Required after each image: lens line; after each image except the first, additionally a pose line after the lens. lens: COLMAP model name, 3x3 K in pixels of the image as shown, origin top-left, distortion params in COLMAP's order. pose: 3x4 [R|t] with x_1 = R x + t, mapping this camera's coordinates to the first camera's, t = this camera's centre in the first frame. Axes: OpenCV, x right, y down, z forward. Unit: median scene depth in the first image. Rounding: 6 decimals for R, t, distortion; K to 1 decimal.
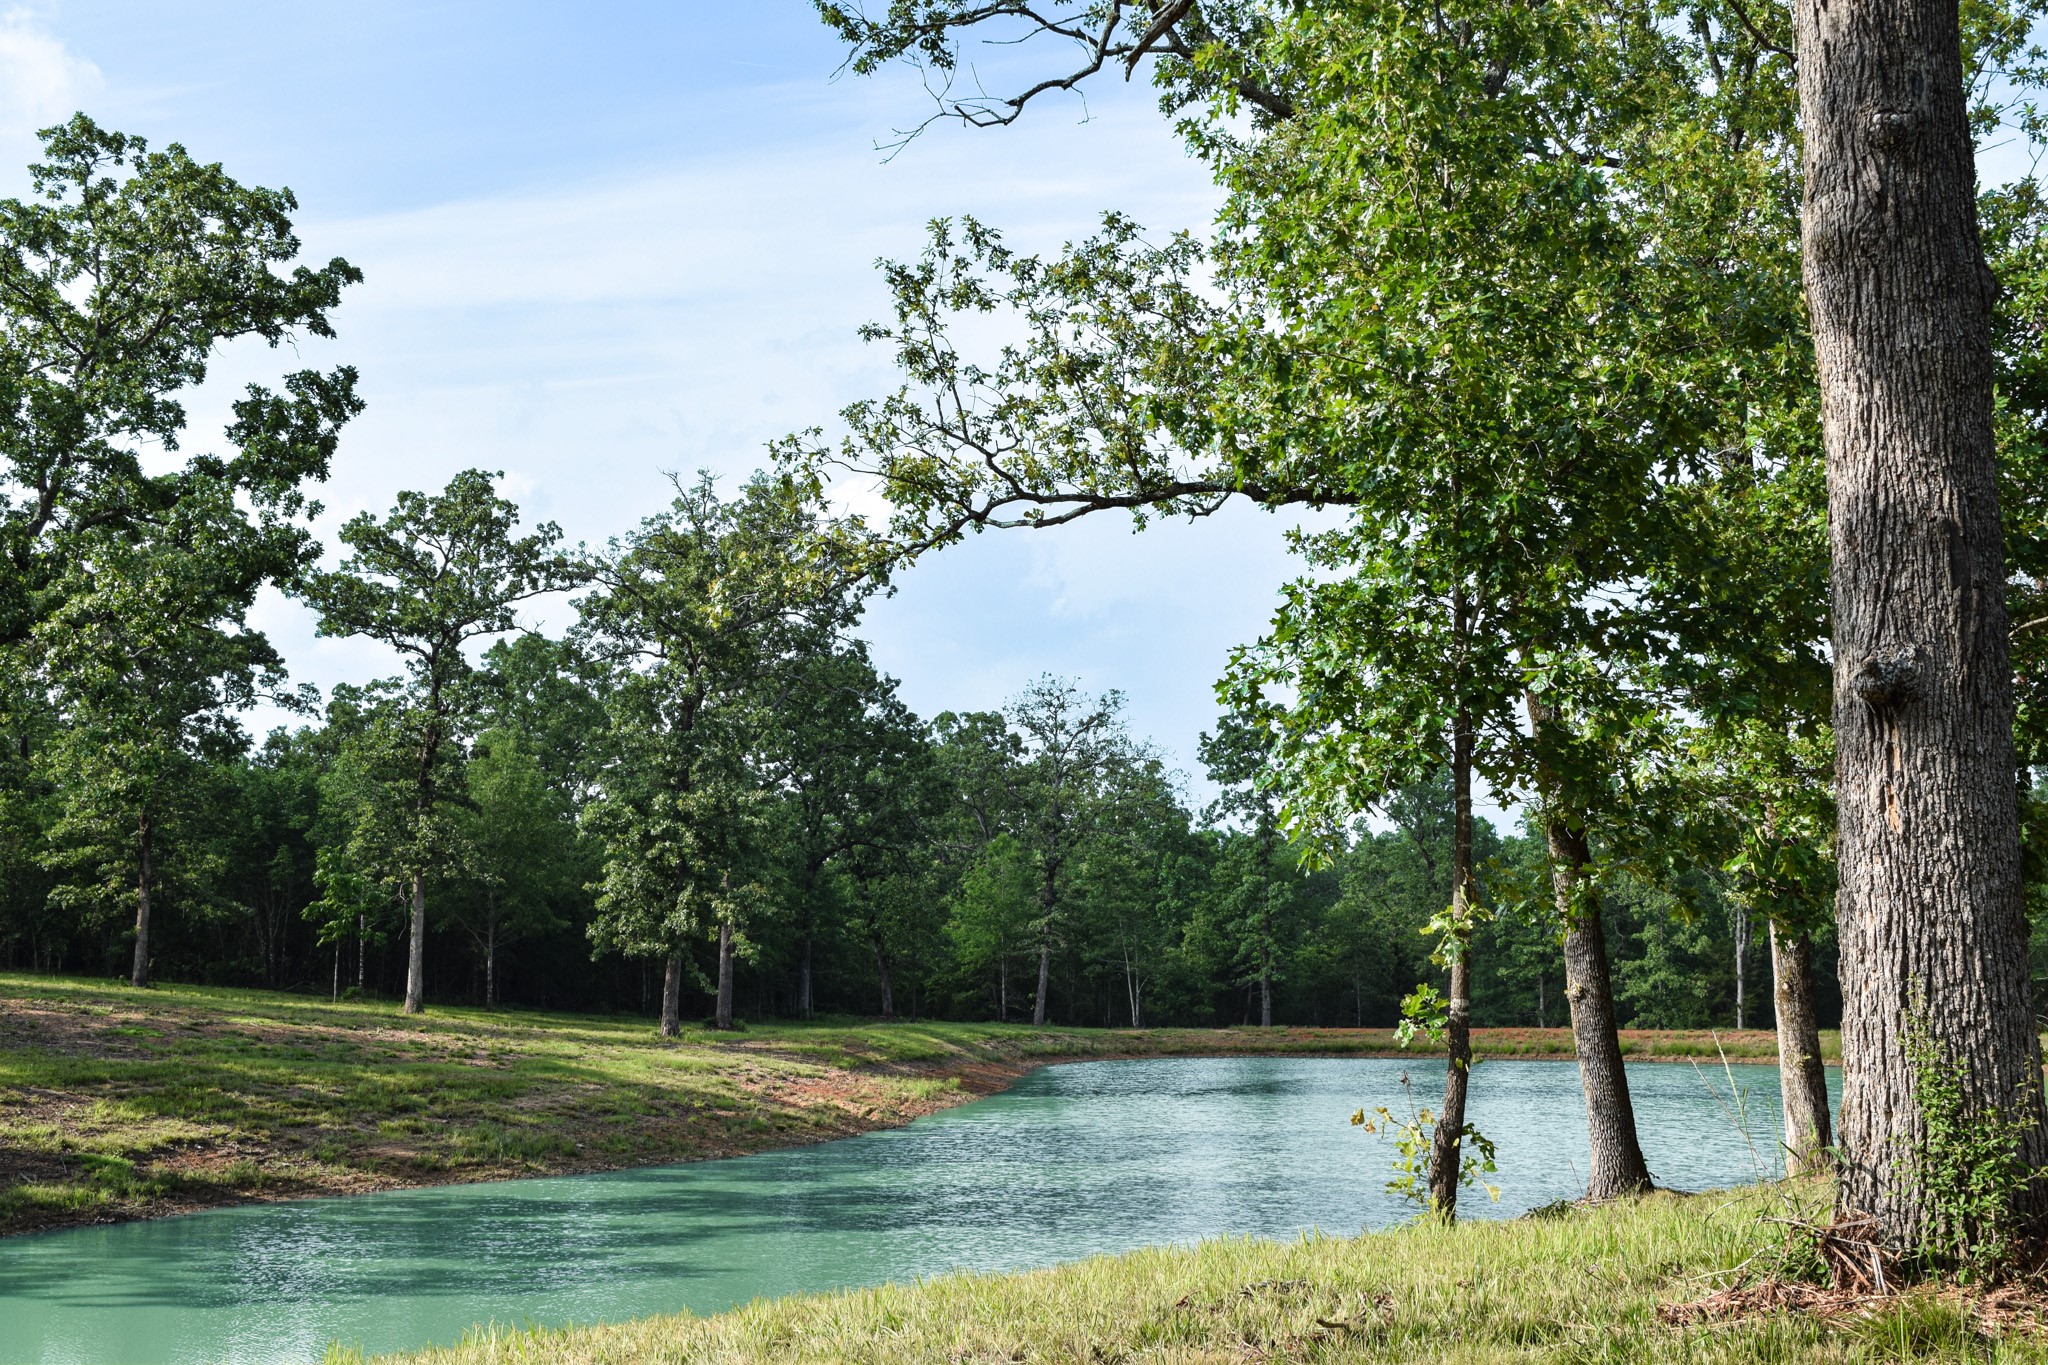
lens RADIAL K [[2531.0, 0, 1040.5], [0, 2531.0, 680.8], [0, 0, 1]] dist [-0.056635, 0.000000]
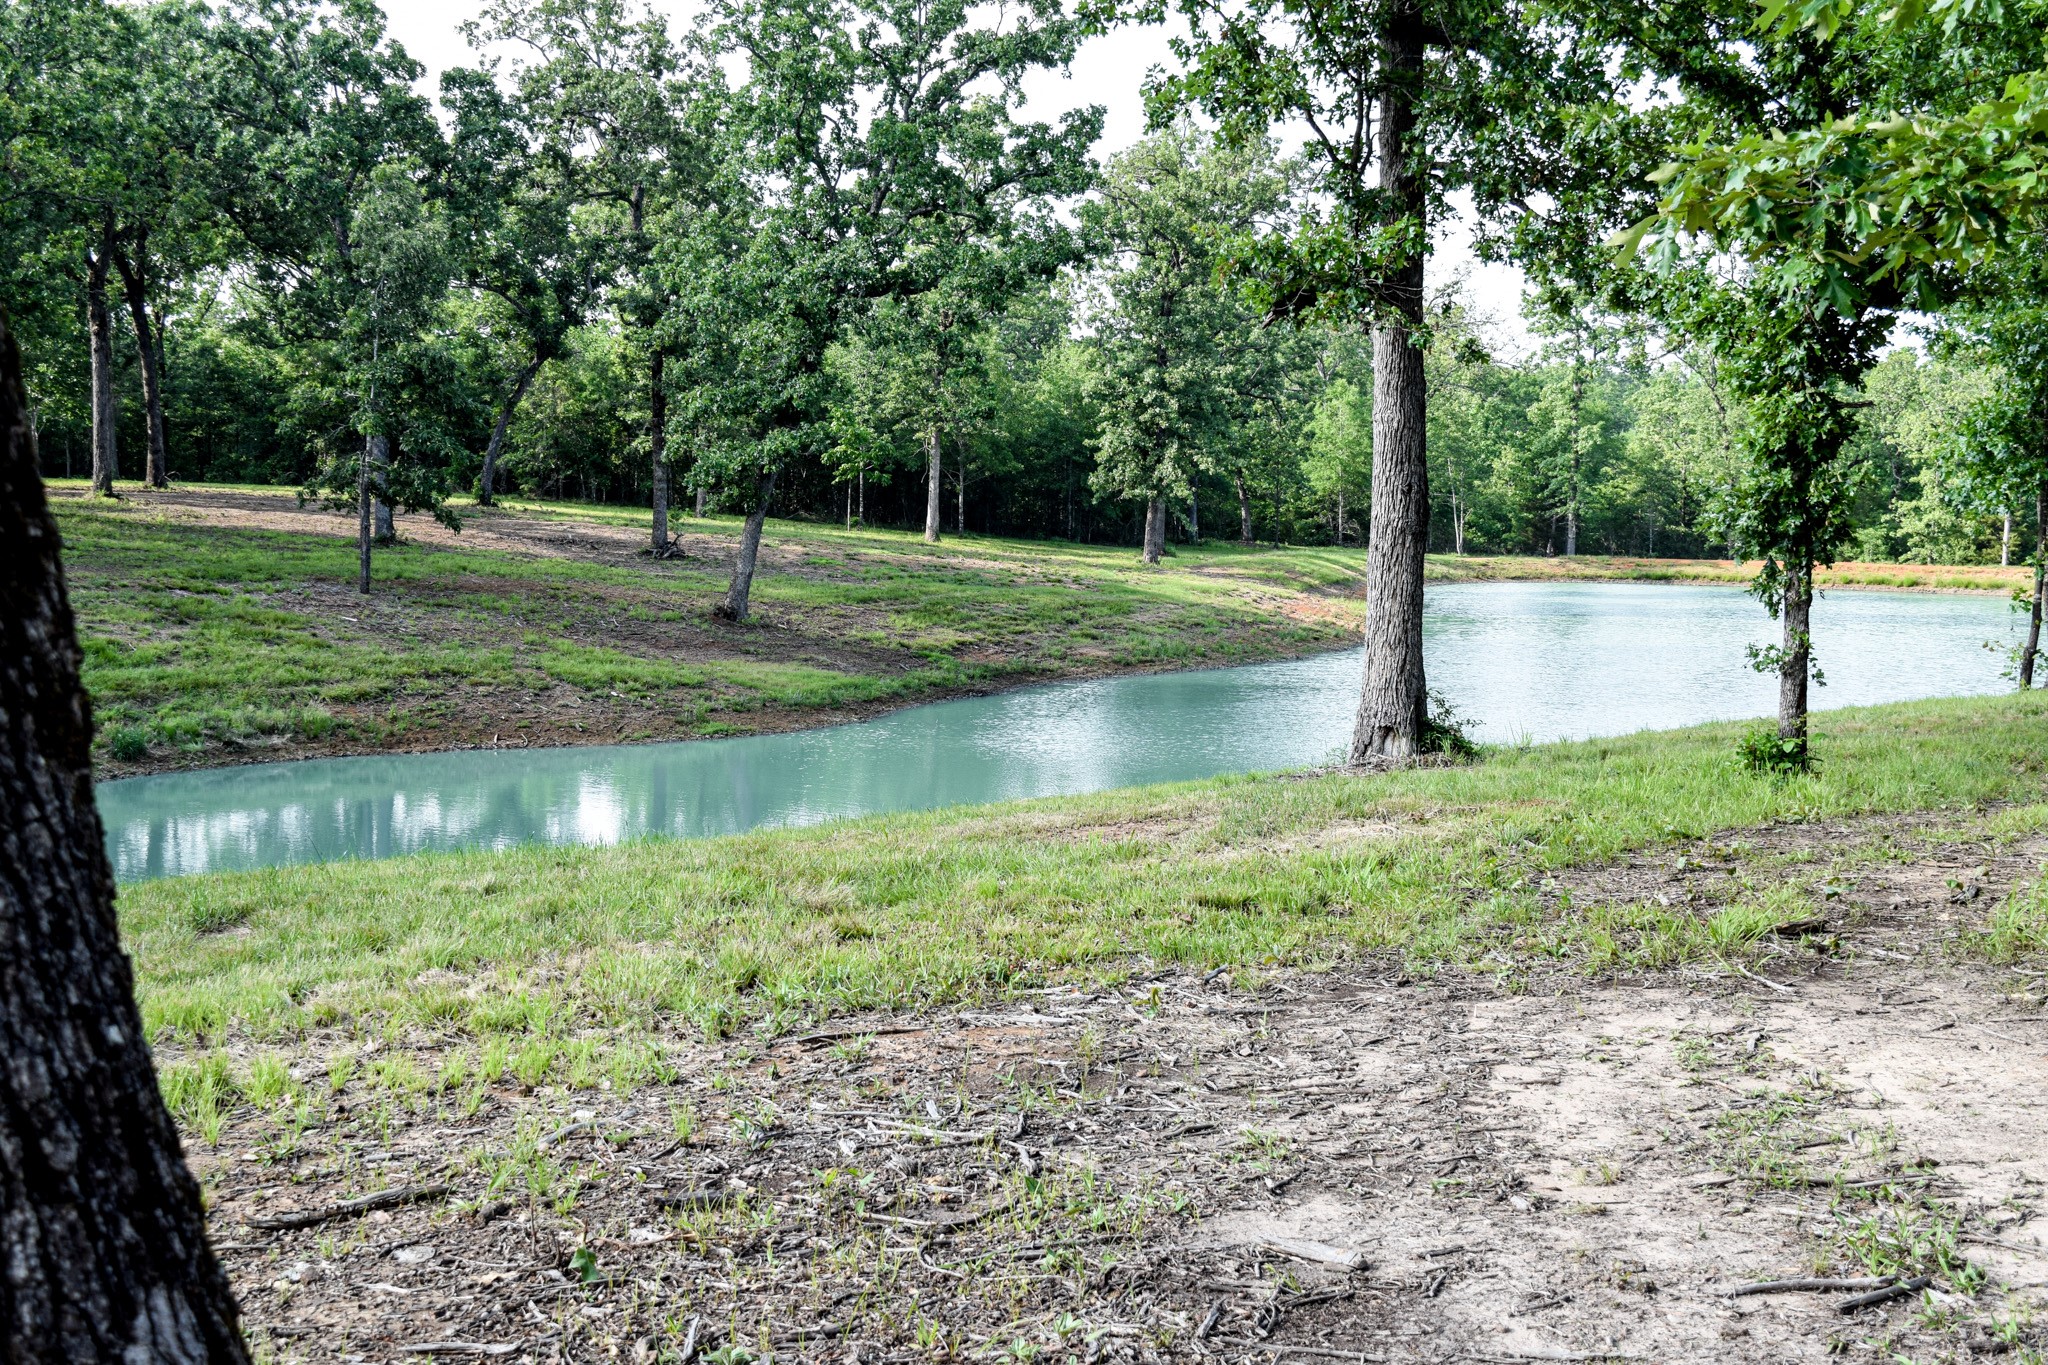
lens RADIAL K [[2531.0, 0, 1007.8], [0, 2531.0, 675.1], [0, 0, 1]] dist [-0.056635, 0.000000]
pose [[0.995552, 0.018406, -0.092398, -0.095677], [-0.000527, 0.981804, 0.189896, -0.040102], [0.094212, -0.189003, 0.977447, -0.227455]]
